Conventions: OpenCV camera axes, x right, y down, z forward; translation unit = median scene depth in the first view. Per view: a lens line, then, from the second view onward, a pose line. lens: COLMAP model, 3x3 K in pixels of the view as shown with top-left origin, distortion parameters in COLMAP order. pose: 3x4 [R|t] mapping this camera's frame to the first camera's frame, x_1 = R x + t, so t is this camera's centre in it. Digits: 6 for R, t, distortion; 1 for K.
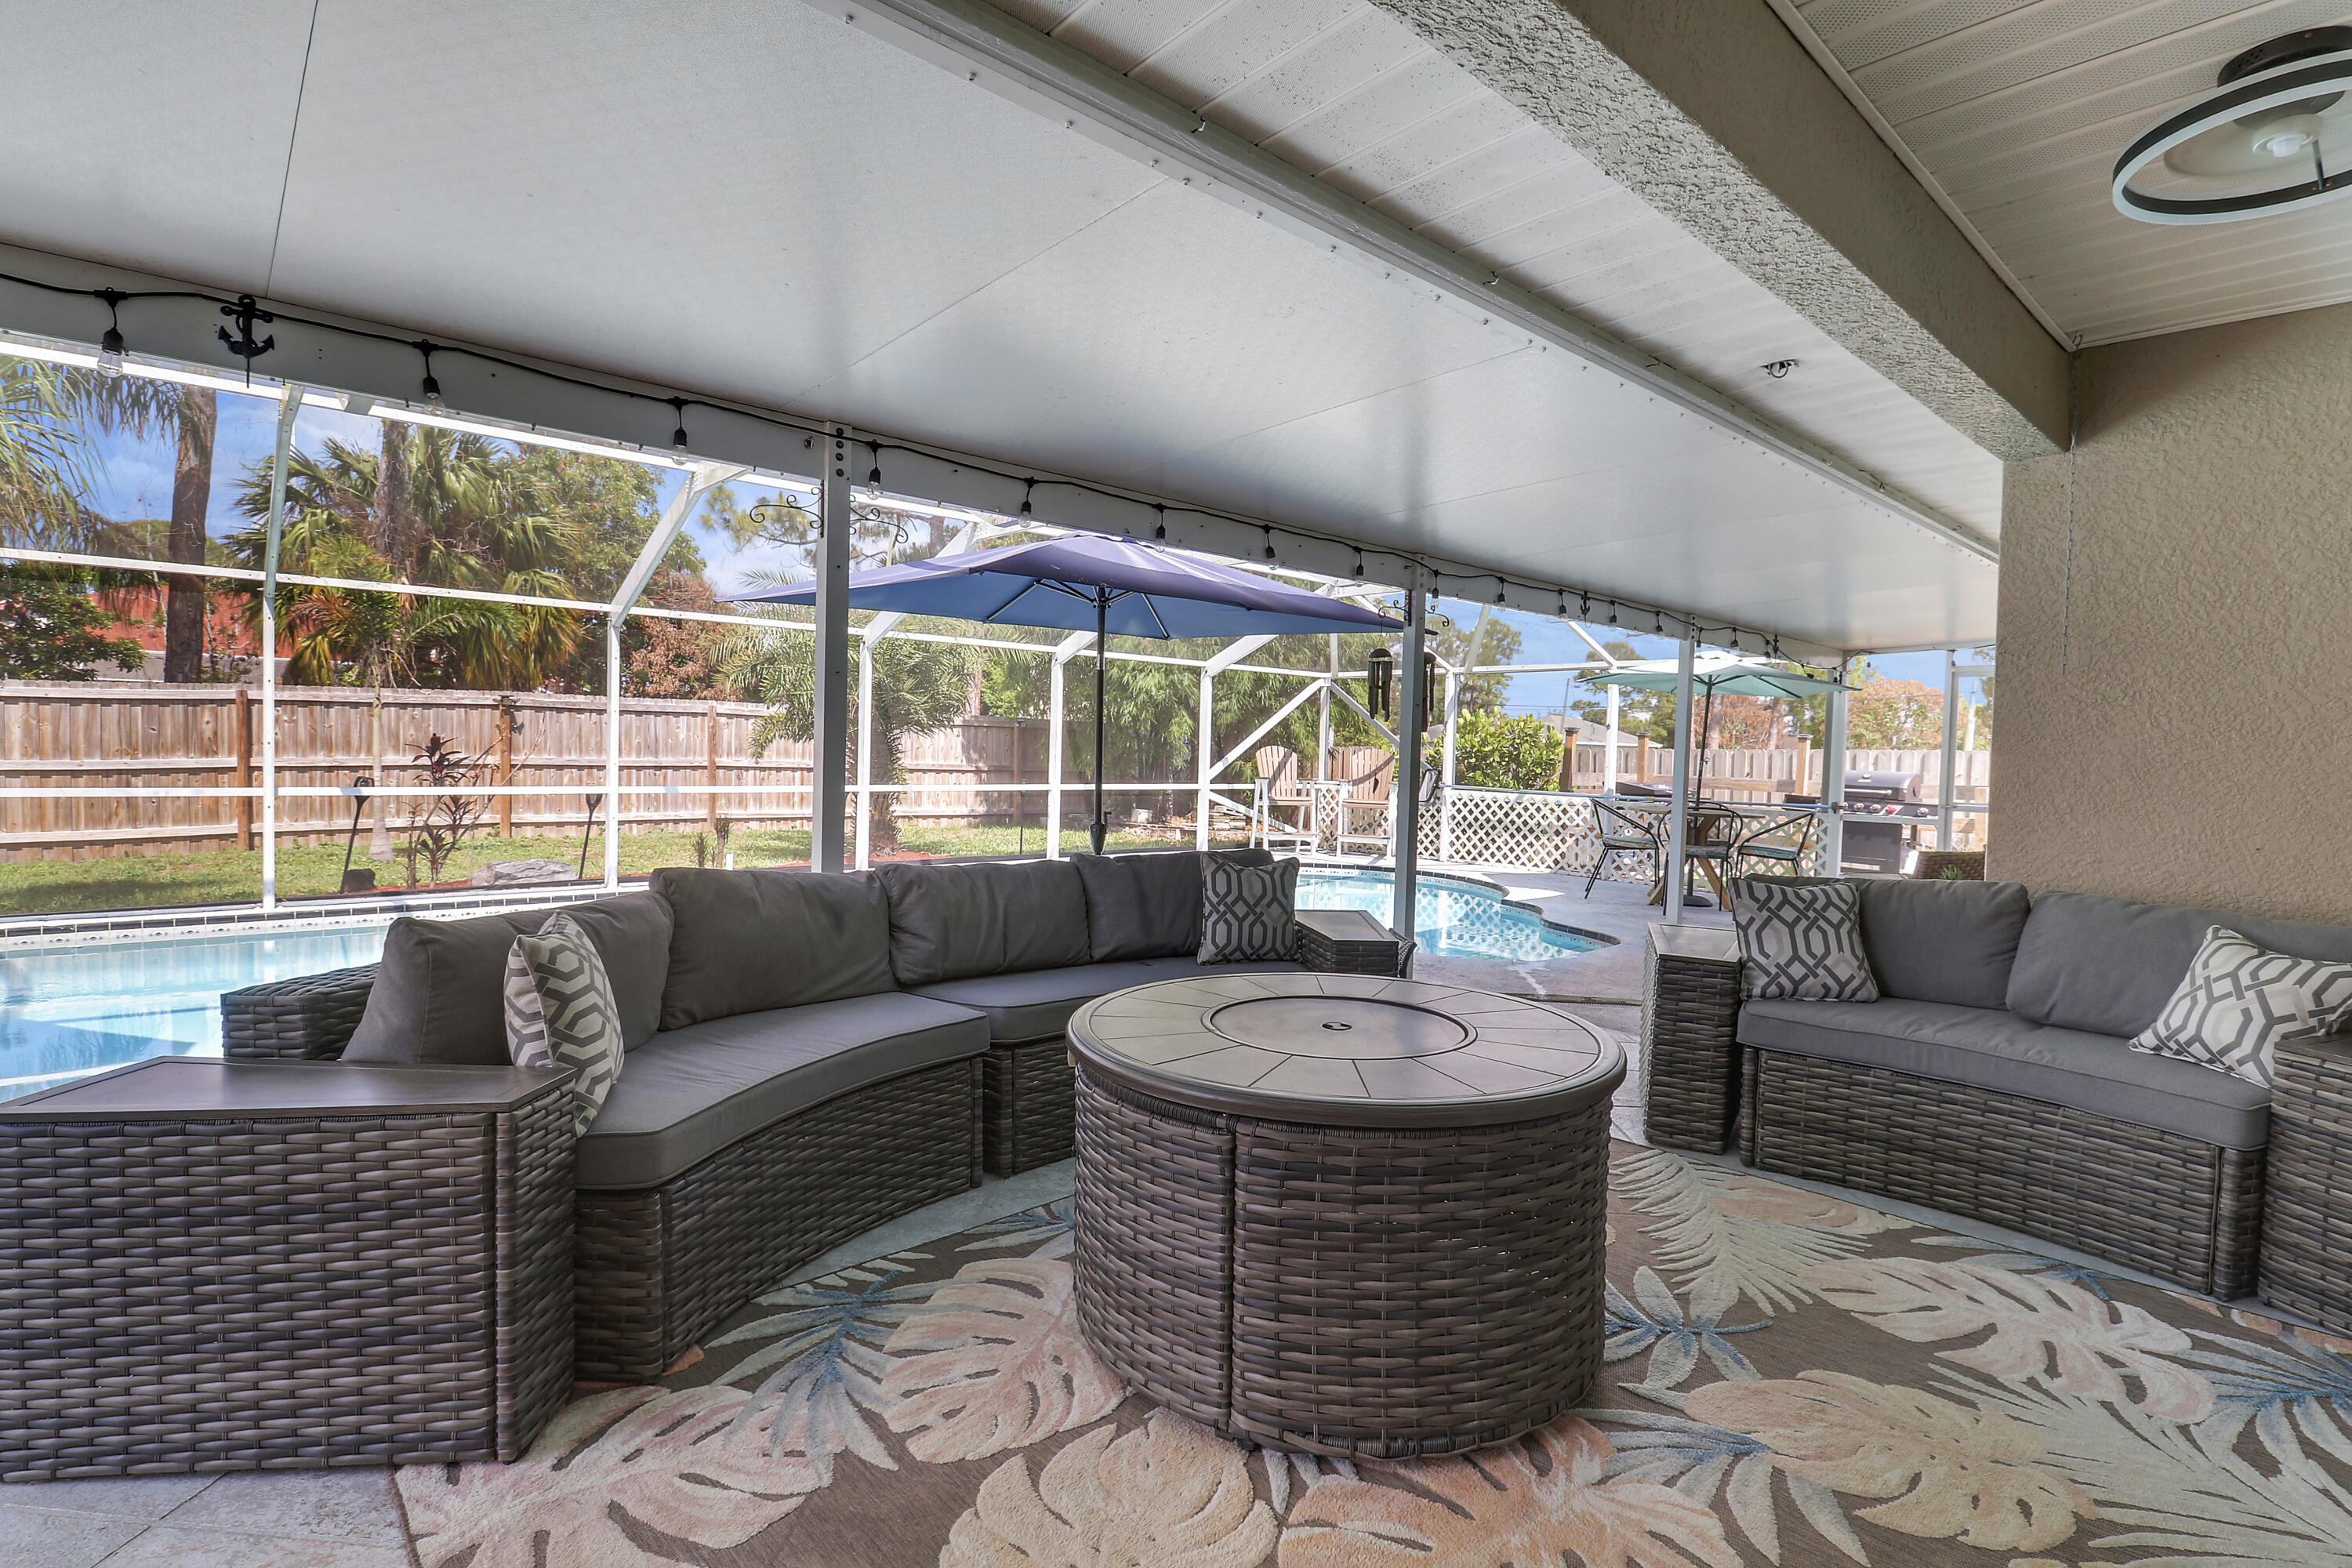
lens RADIAL K [[1121.0, 0, 1189.6], [0, 1121.0, 782.8], [0, 0, 1]] dist [0.000001, -0.012843]
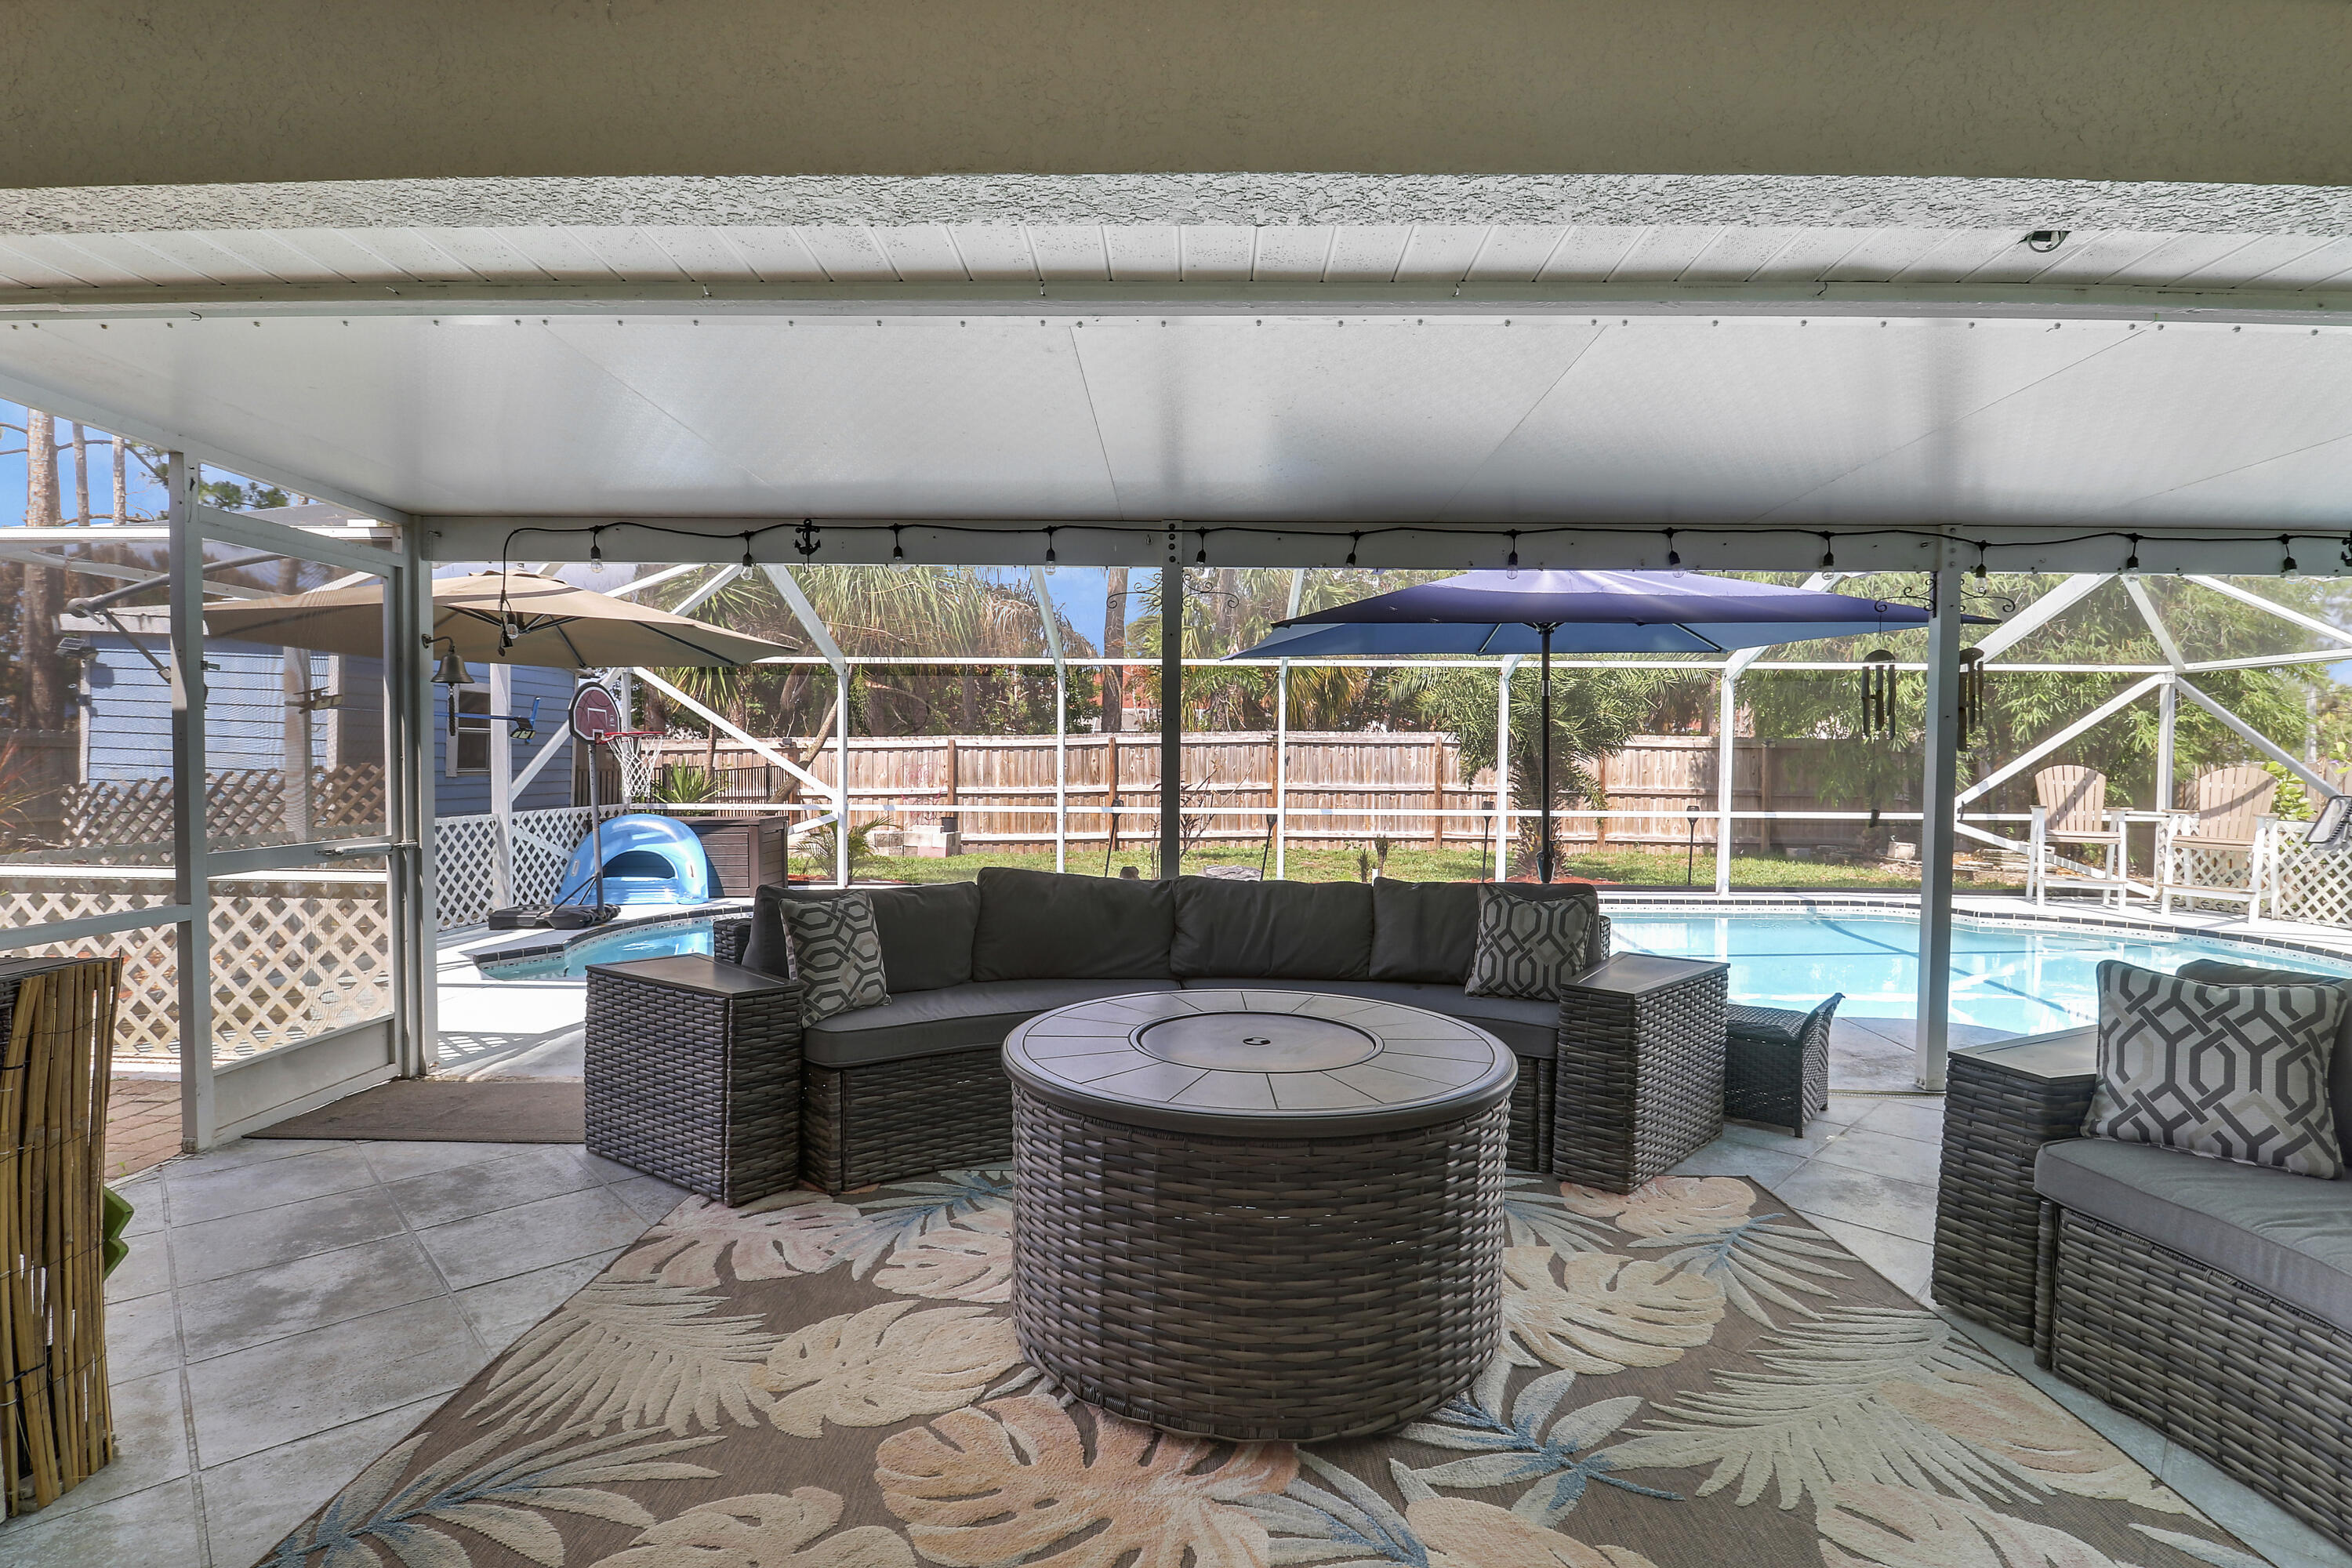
lens RADIAL K [[1095.5, 0, 1169.8], [0, 1095.5, 784.8], [0, 0, 1]] dist [0.001867, -0.014402]
pose [[0.732203, -0.003398, -0.681078, 0.452174], [-0.009928, 0.999828, -0.015661, -0.006299], [0.681014, 0.018229, 0.732043, 0.098424]]
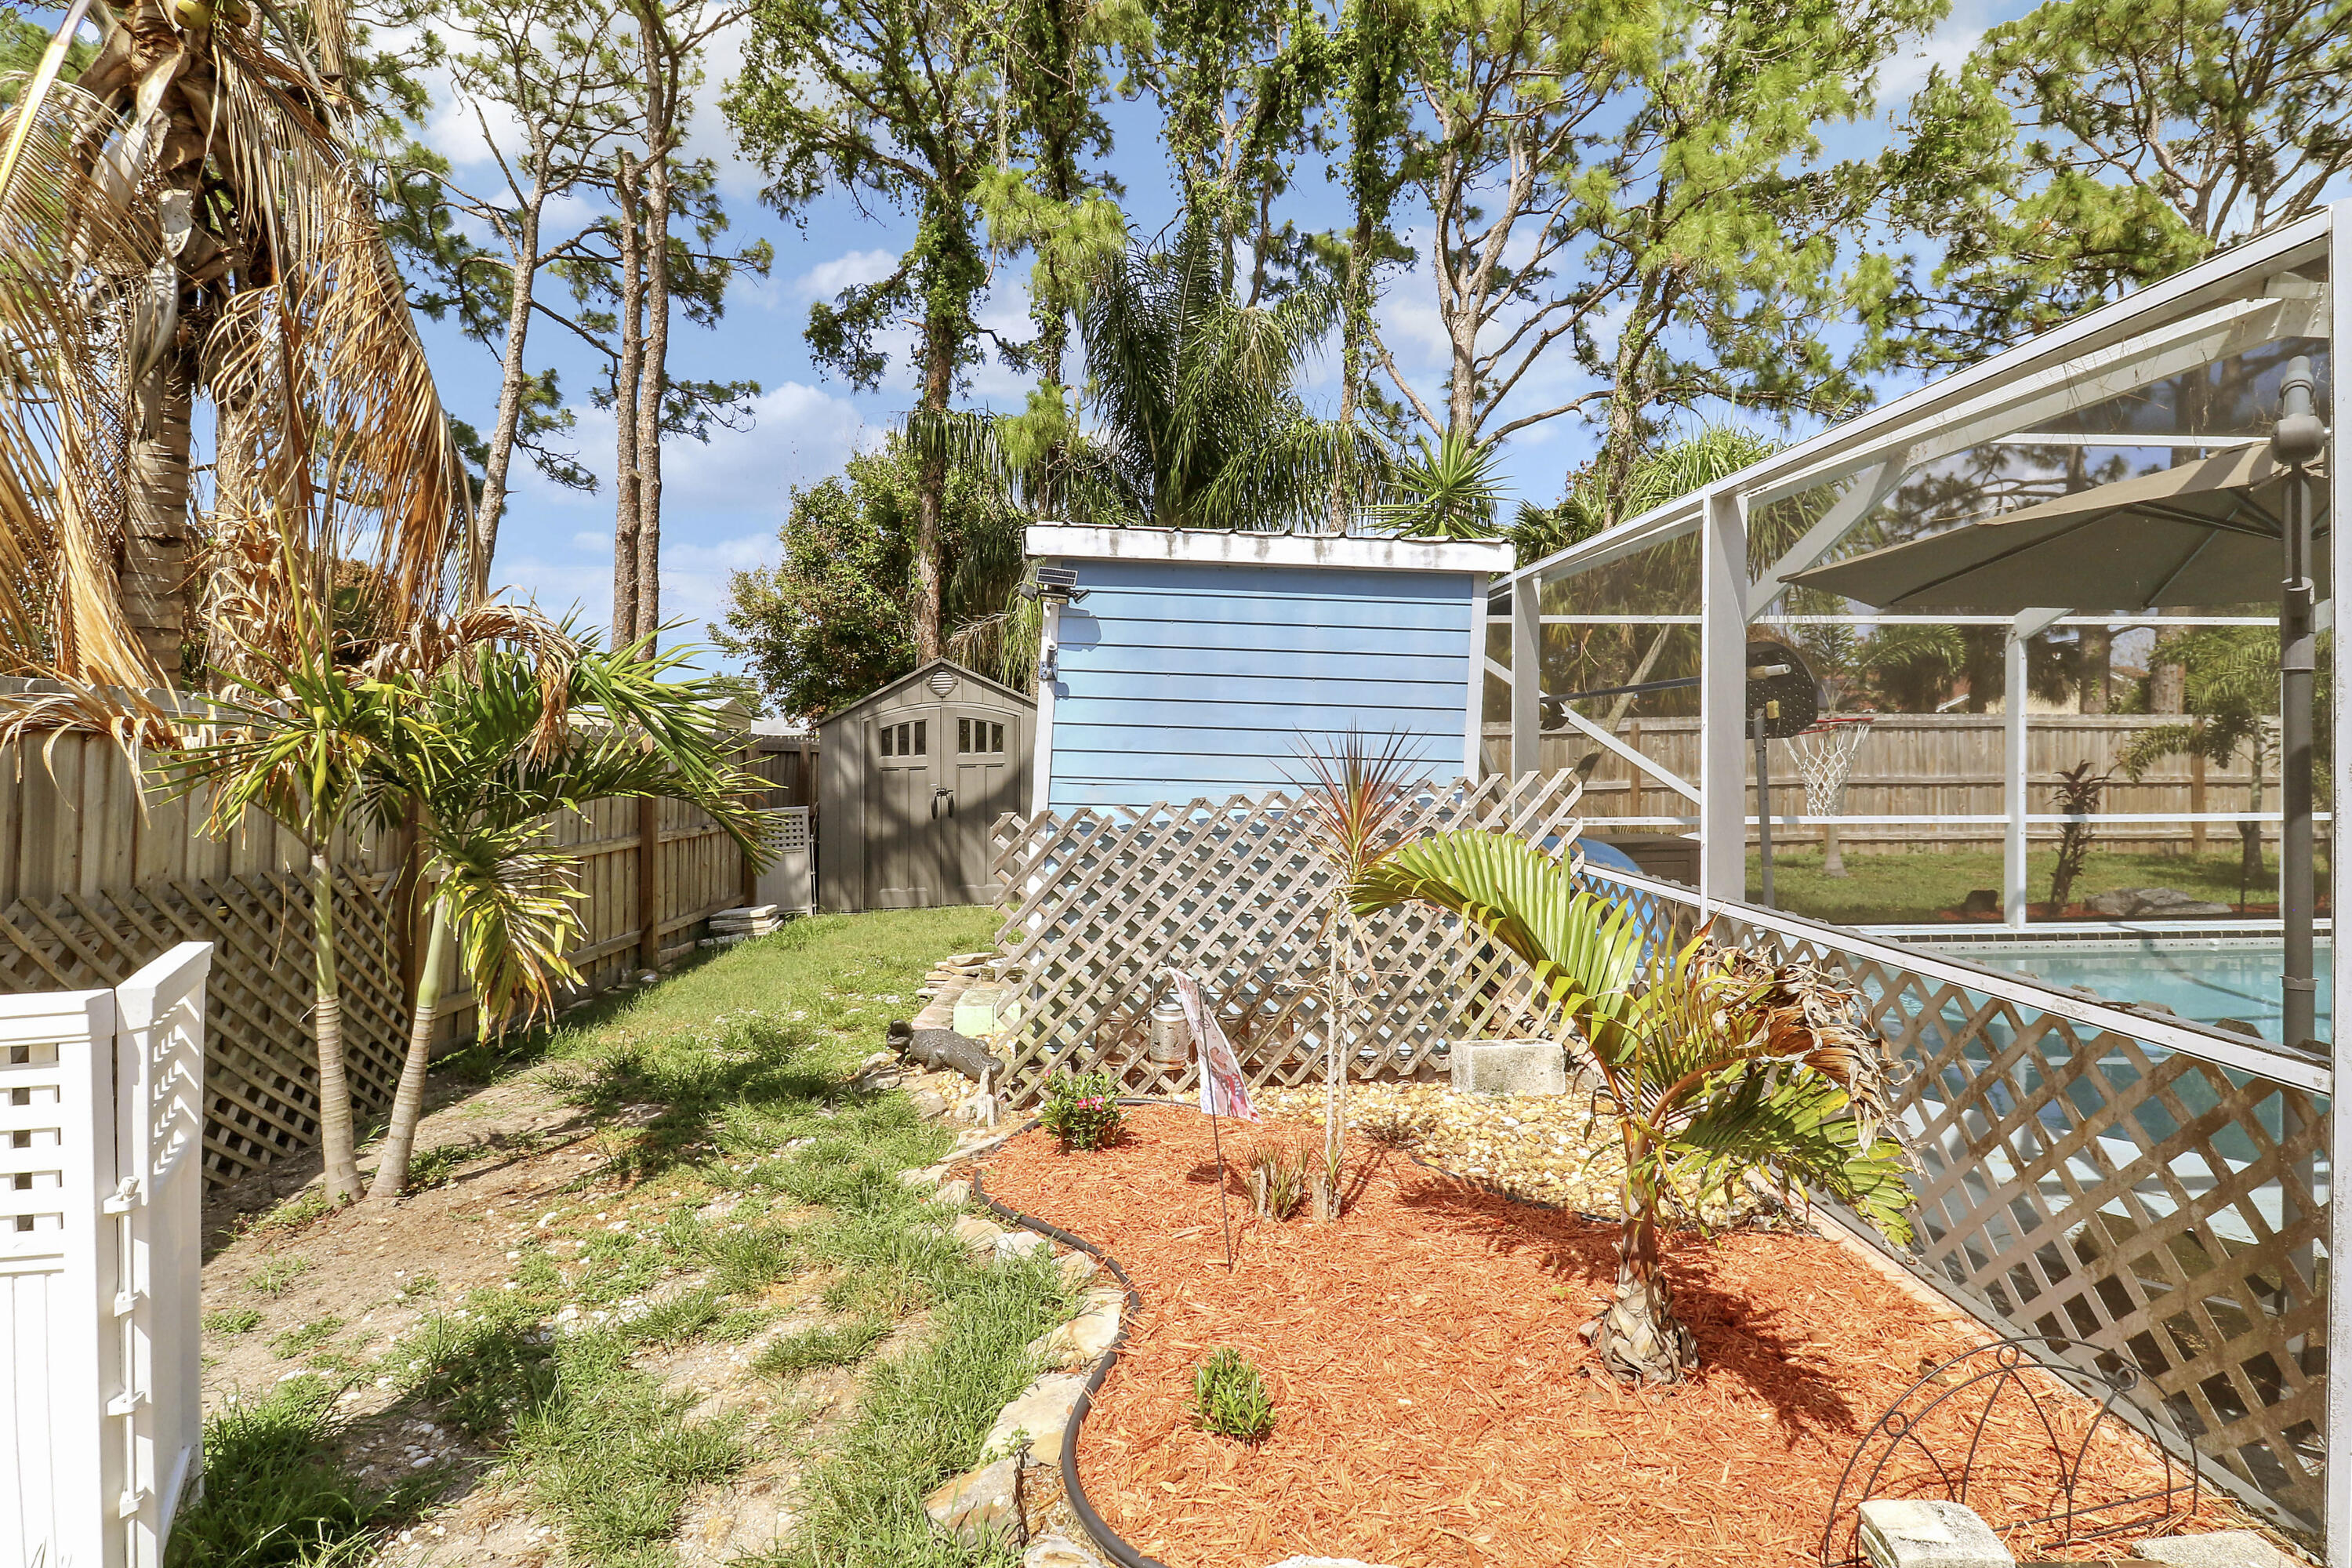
lens RADIAL K [[1147.5, 0, 1177.6], [0, 1147.5, 758.1], [0, 0, 1]] dist [-0.002312, -0.000812]
pose [[0.778237, -0.021441, -0.627604, -1.427437], [0.006223, 0.999631, -0.026435, -0.054537], [0.627939, 0.016667, 0.778084, -0.701541]]
